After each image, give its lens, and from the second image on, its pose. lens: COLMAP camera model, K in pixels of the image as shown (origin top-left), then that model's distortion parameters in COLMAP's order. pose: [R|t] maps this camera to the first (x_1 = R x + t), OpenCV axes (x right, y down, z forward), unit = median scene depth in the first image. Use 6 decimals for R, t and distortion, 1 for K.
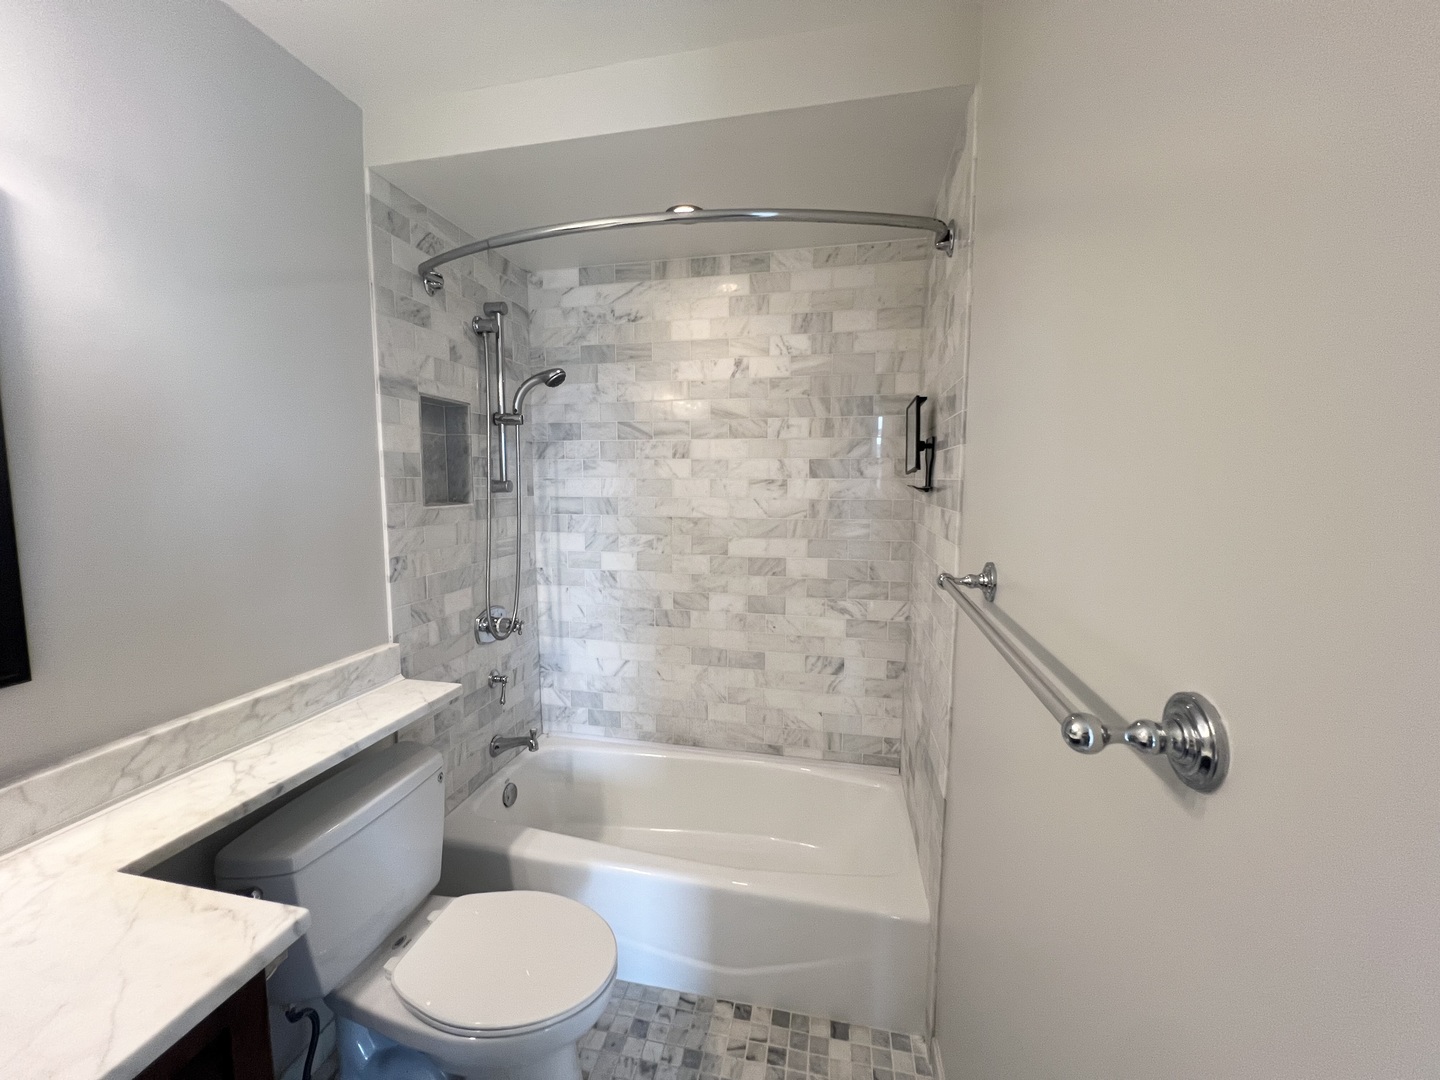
lens RADIAL K [[575.3, 0, 718.0], [0, 575.3, 538.2], [0, 0, 1]] dist [-0.000864, 0.000570]
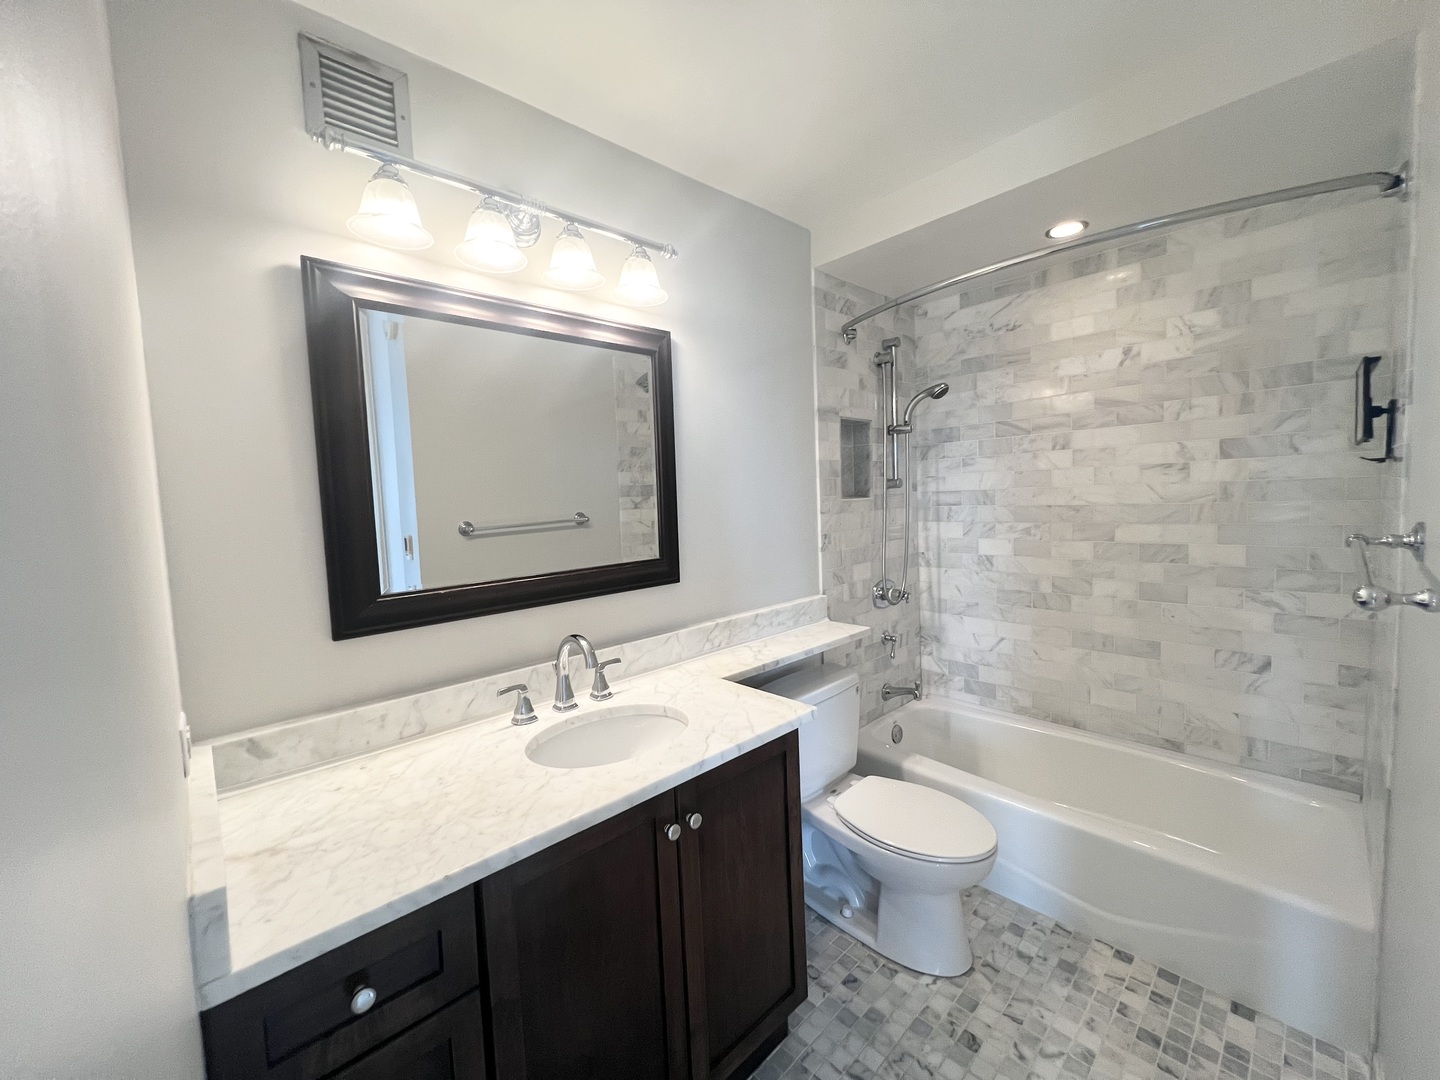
lens RADIAL K [[575.3, 0, 714.0], [0, 575.3, 534.6], [0, 0, 1]] dist [-0.000864, 0.000570]
pose [[0.818317, 0.003413, -0.574757, 0.023673], [-0.015861, 0.999736, -0.016645, 0.049210], [0.574549, 0.022737, 0.818155, -0.250753]]
